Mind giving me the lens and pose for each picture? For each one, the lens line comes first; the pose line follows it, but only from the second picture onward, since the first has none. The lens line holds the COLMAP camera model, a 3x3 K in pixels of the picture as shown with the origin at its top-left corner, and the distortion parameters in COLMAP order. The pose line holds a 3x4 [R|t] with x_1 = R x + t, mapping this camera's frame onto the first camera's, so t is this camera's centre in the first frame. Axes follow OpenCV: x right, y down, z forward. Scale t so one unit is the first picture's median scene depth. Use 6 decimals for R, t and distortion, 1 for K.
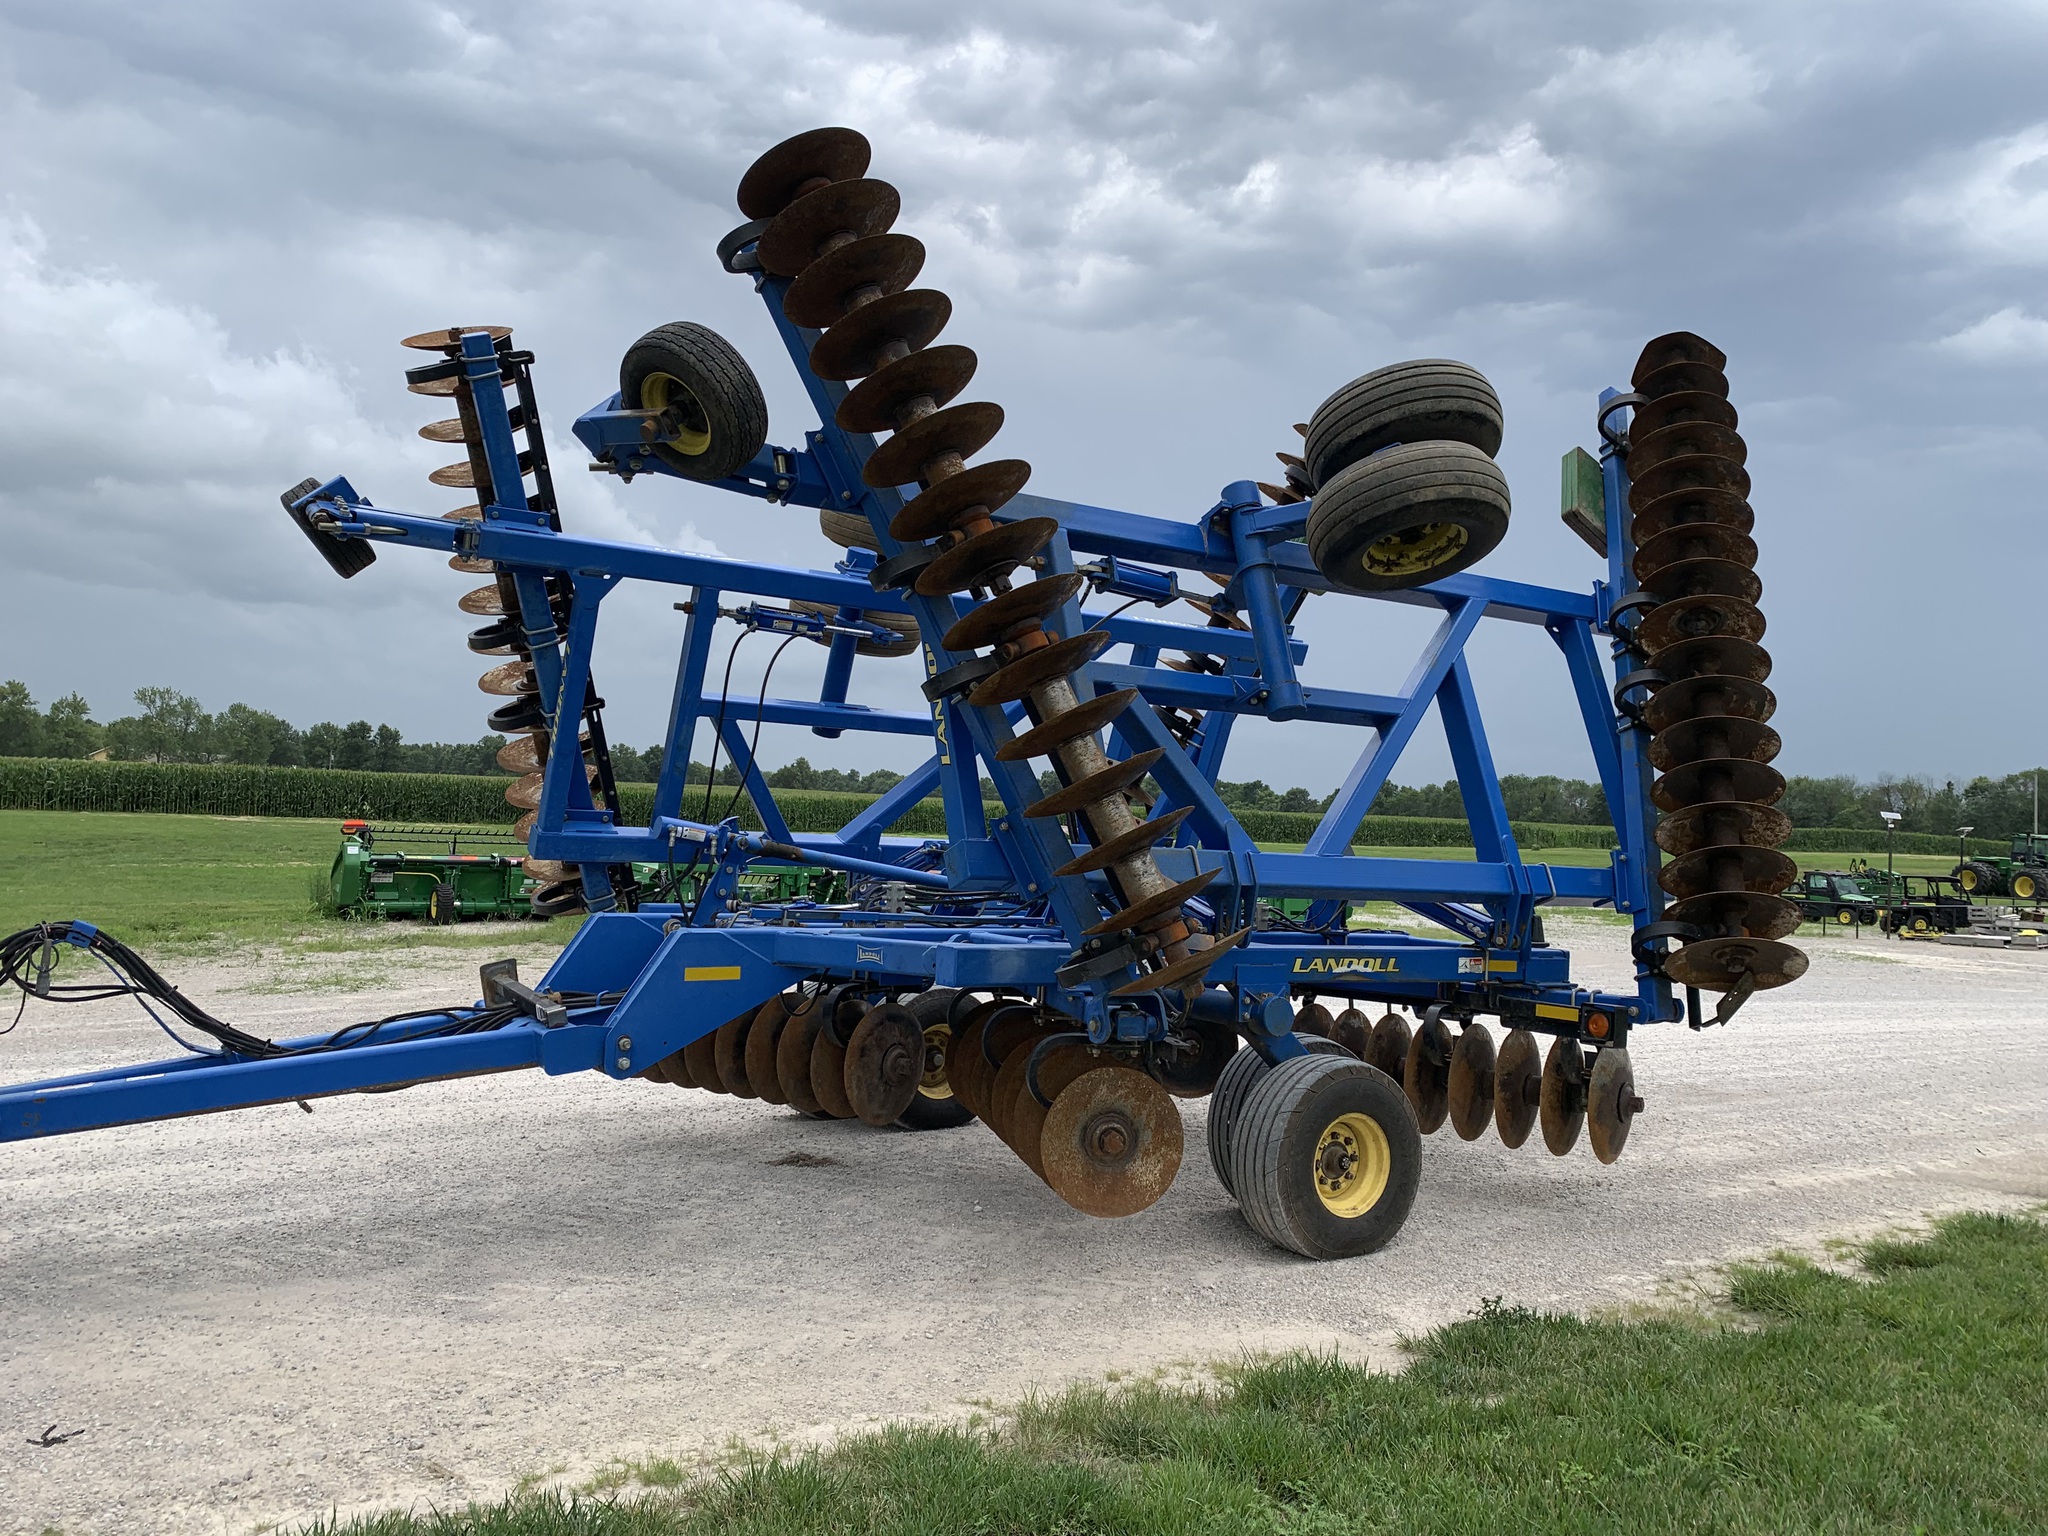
lens RADIAL K [[1551.6, 0, 1021.1], [0, 1551.6, 760.4], [0, 0, 1]] dist [0.058179, -0.085384]
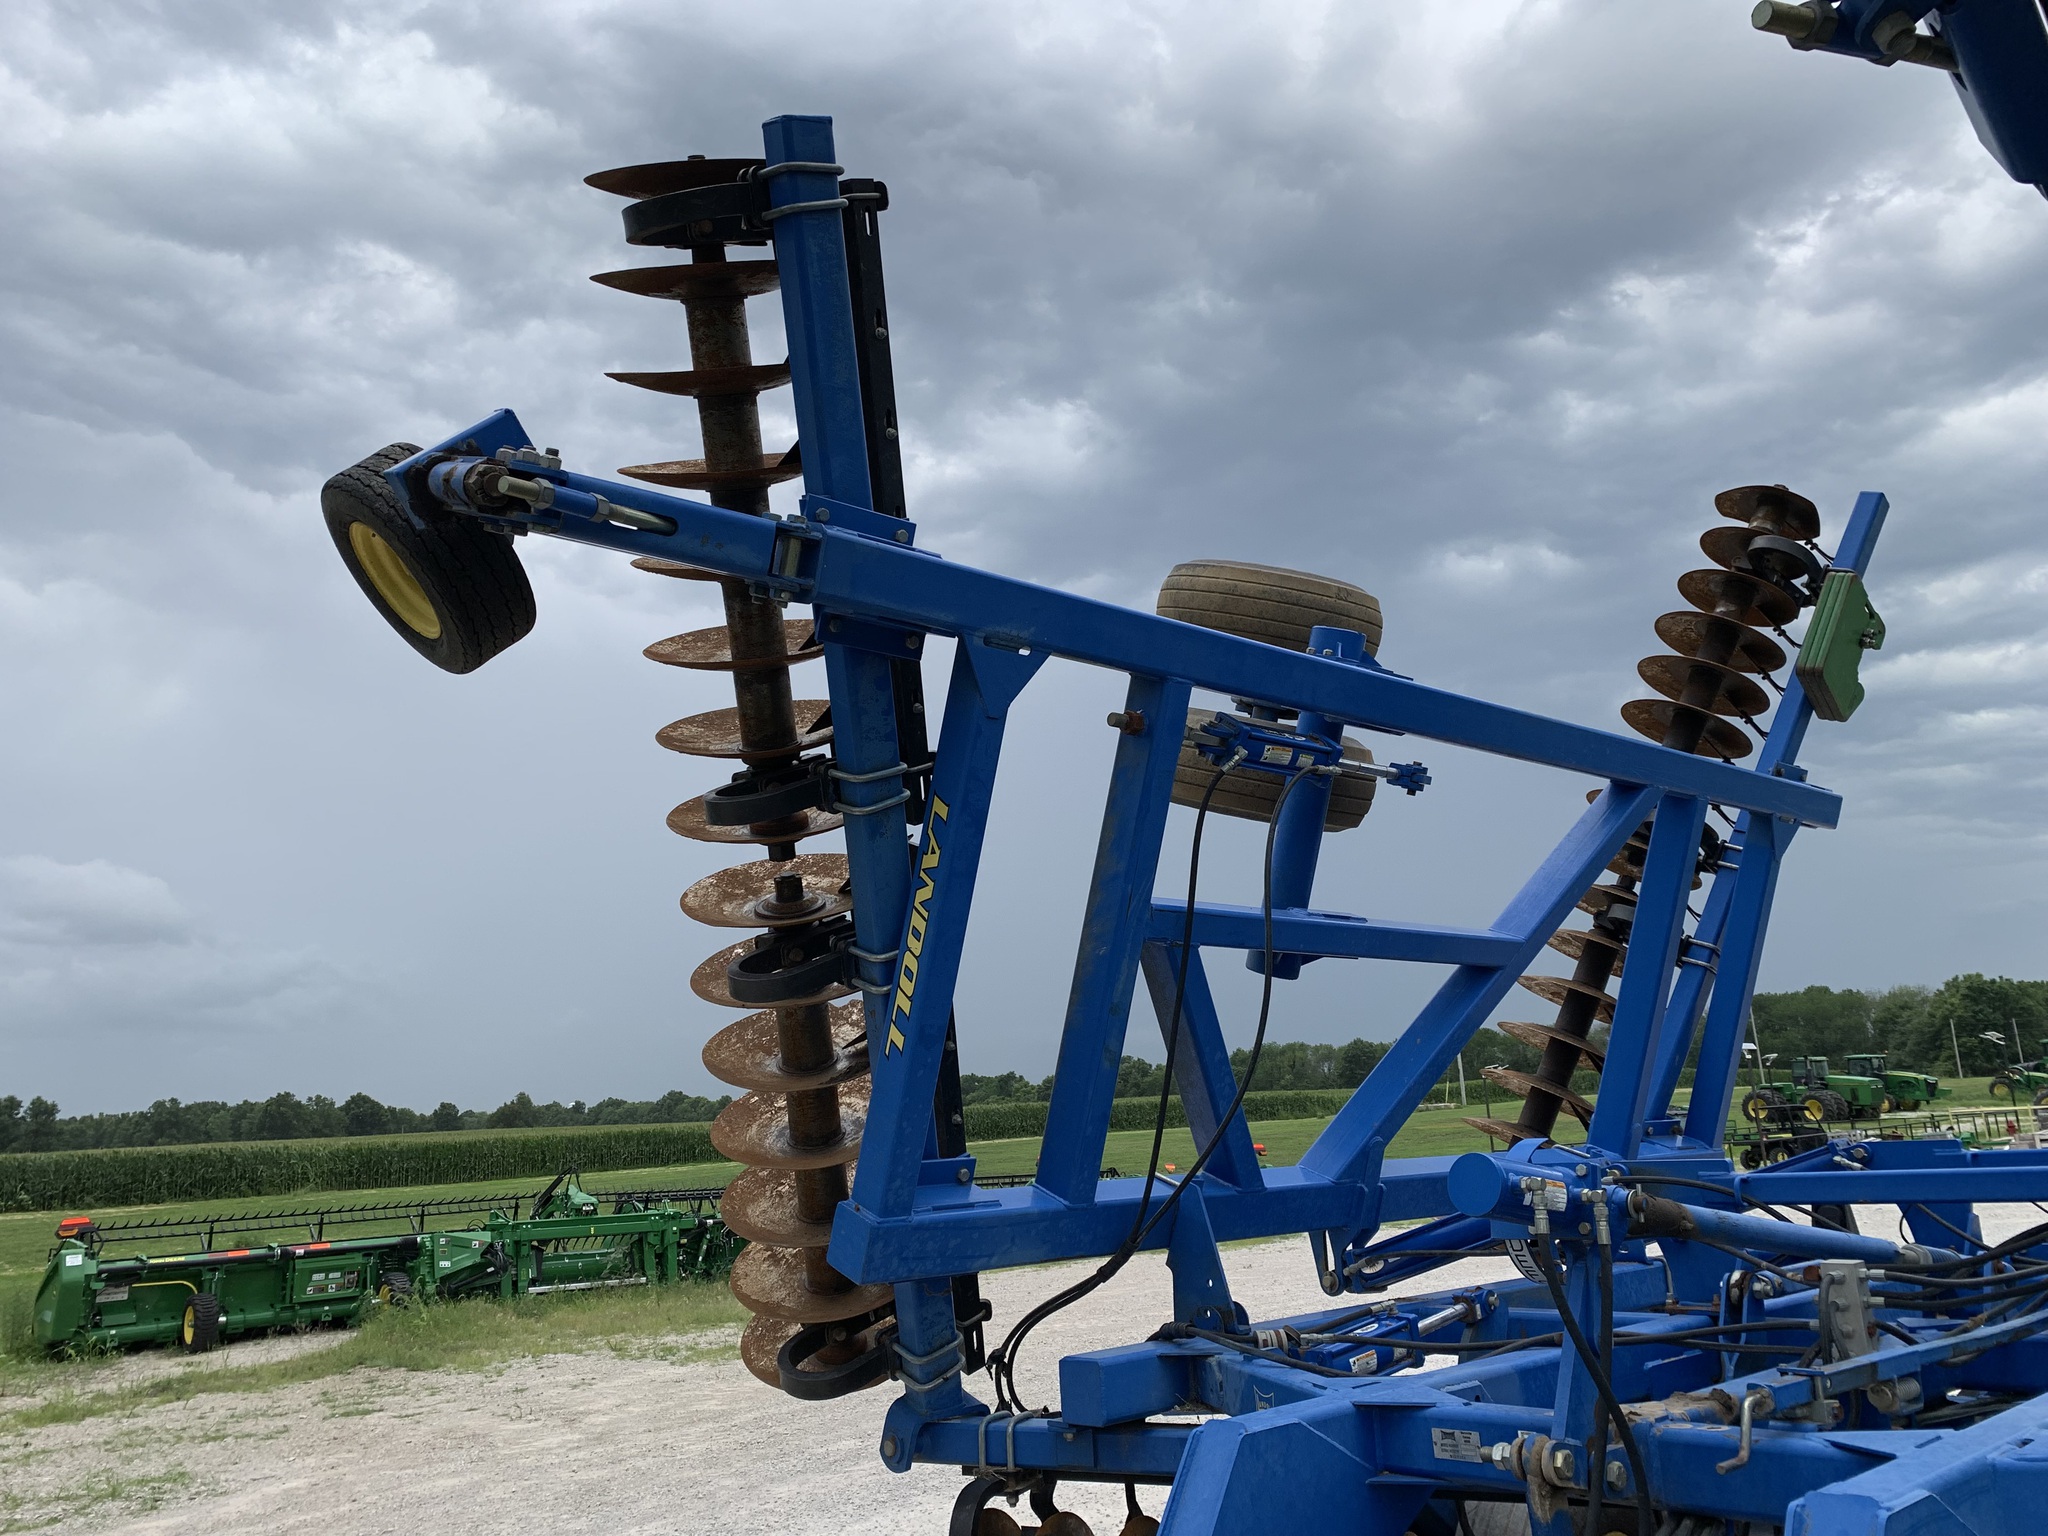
lens RADIAL K [[1542.8, 0, 1018.2], [0, 1542.8, 748.0], [0, 0, 1]] dist [0.035110, -0.035552]
pose [[0.982348, -0.050800, 0.180033, -0.376947], [0.085726, 0.977664, -0.191896, 0.002094], [-0.166263, 0.203942, 0.964761, 0.587231]]
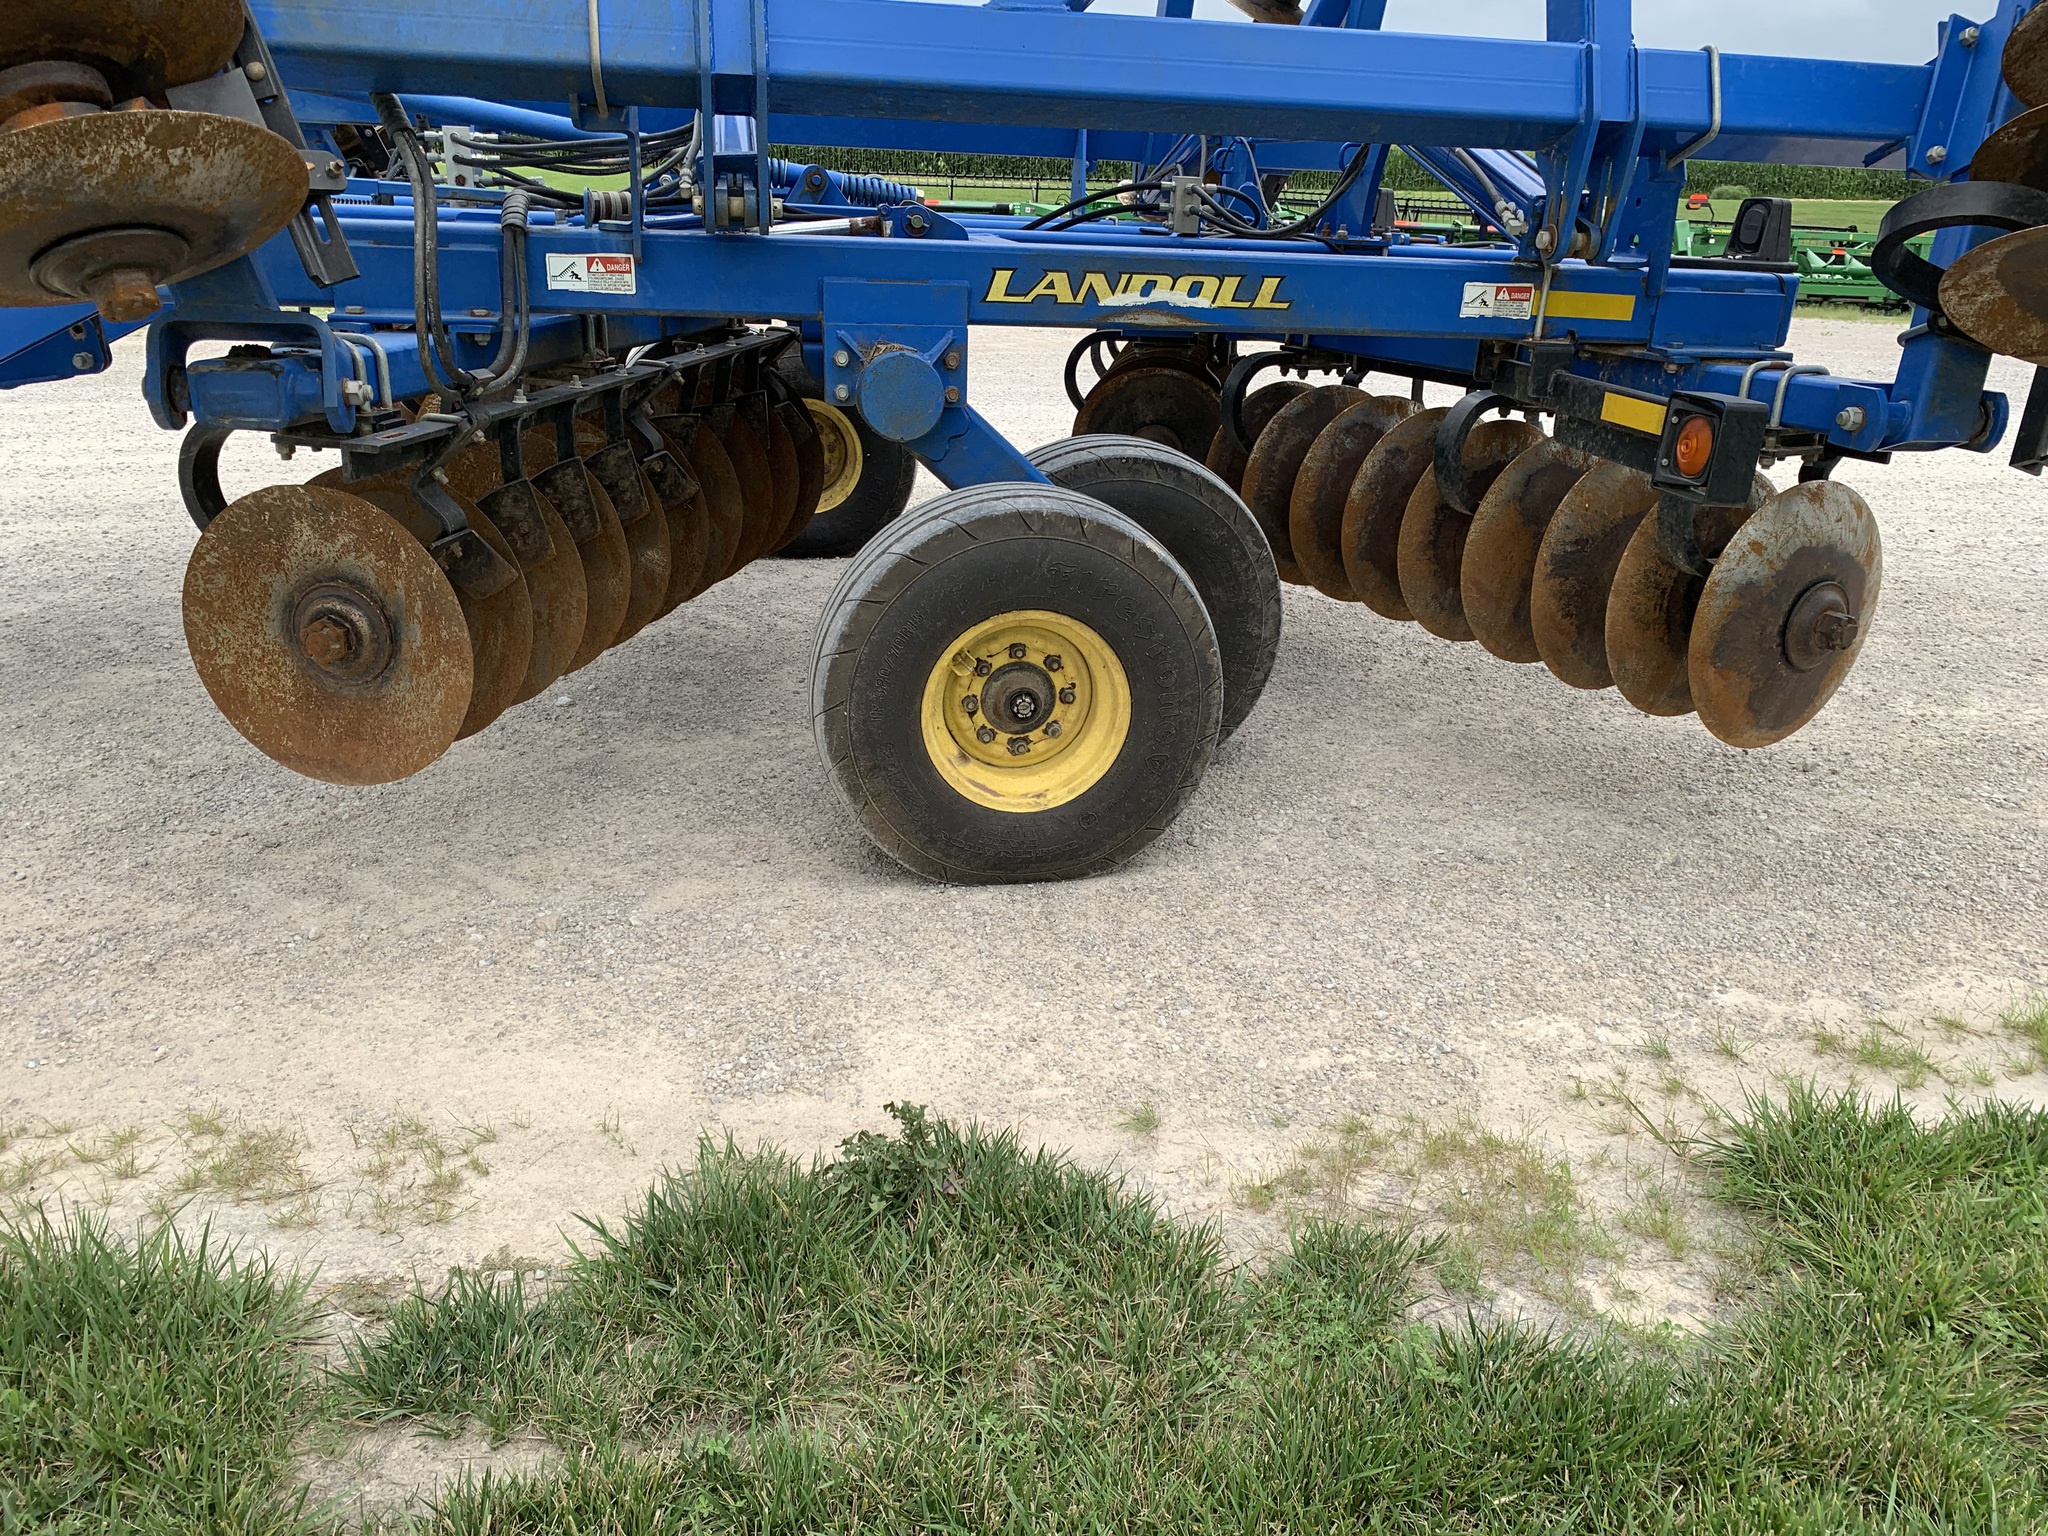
lens RADIAL K [[1551.6, 0, 1021.1], [0, 1551.6, 760.4], [0, 0, 1]] dist [0.058179, -0.085384]
pose [[0.929435, 0.122135, -0.348186, 0.327383], [0.018381, 0.927133, 0.374281, 0.081114], [0.368527, -0.354270, 0.859465, 0.504103]]
